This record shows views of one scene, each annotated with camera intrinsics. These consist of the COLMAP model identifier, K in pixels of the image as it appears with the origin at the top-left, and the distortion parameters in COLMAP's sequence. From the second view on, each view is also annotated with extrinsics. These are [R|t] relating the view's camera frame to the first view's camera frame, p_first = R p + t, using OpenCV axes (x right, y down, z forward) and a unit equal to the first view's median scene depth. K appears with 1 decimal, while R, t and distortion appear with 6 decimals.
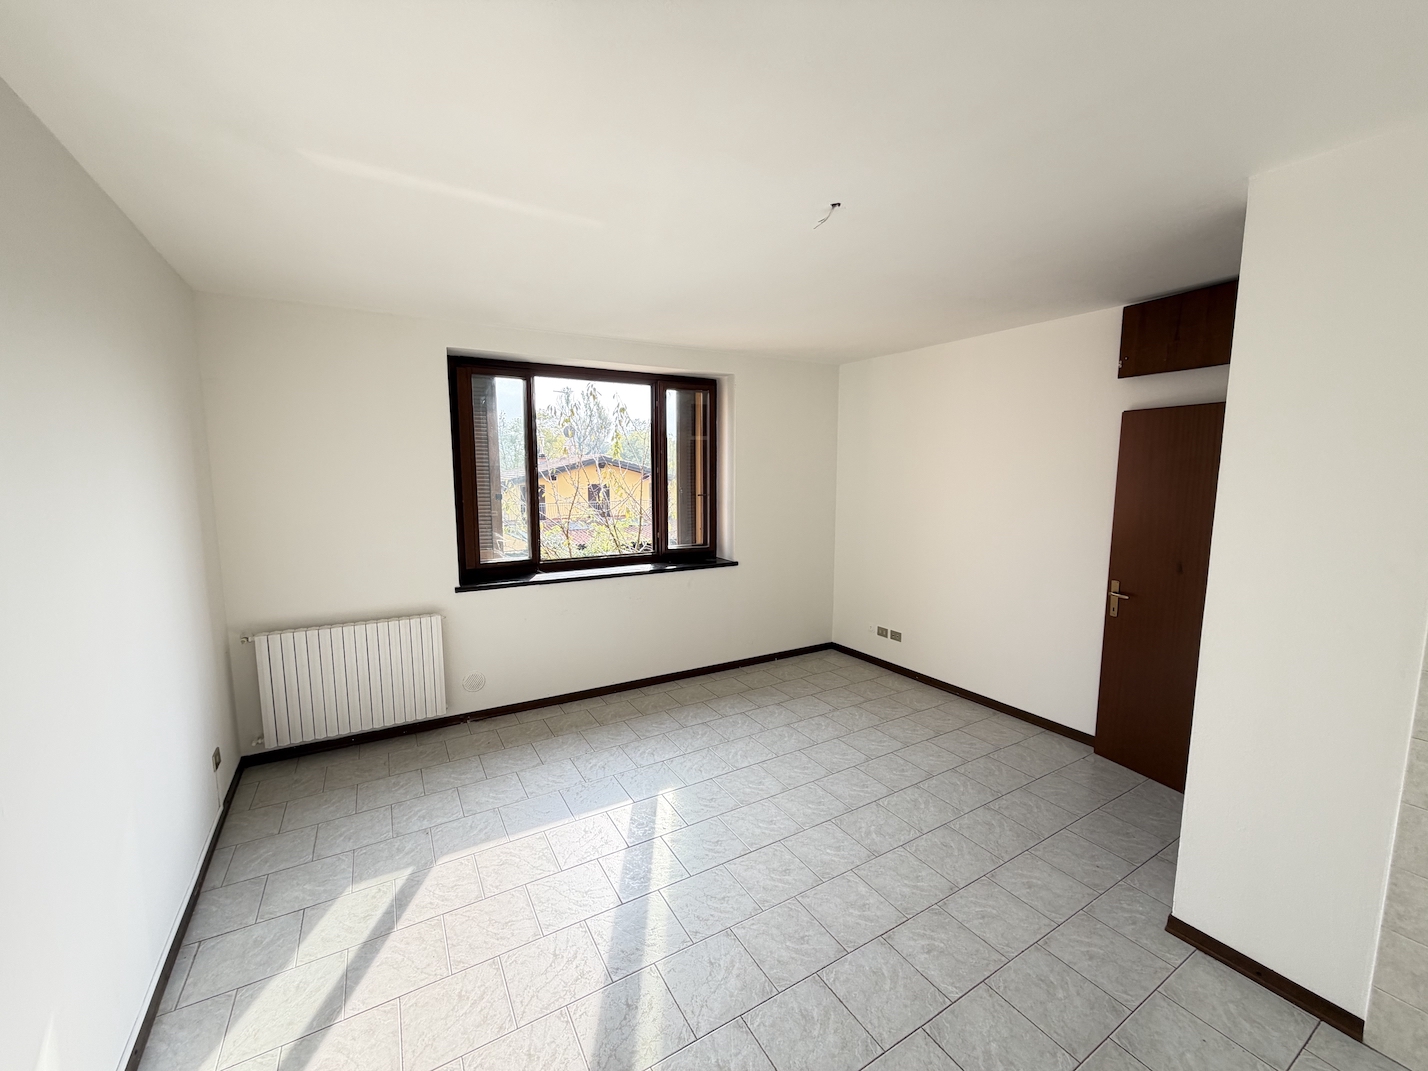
lens RADIAL K [[565.9, 0, 711.0], [0, 565.9, 537.1], [0, 0, 1]] dist [0.000333, -0.000257]
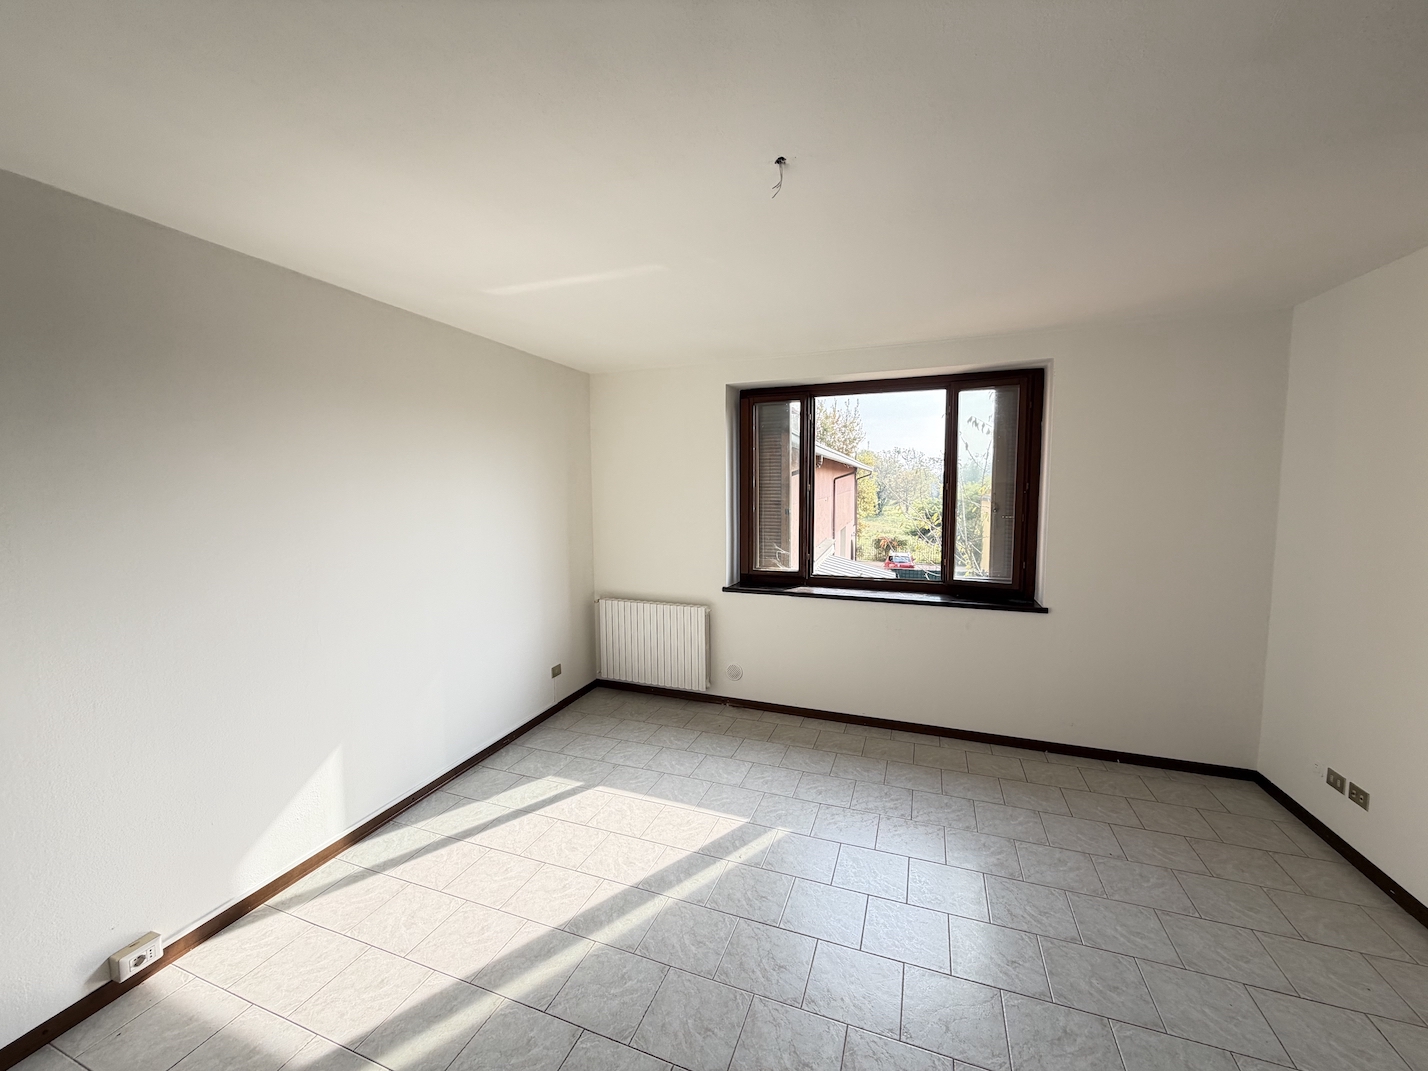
lens RADIAL K [[565.9, 0, 711.0], [0, 565.9, 537.1], [0, 0, 1]] dist [0.000333, -0.000257]
pose [[0.626130, 0.063433, -0.777134, 0.443248], [-0.087353, 0.996117, 0.010928, -0.024969], [0.774810, 0.061043, 0.629240, 0.237533]]
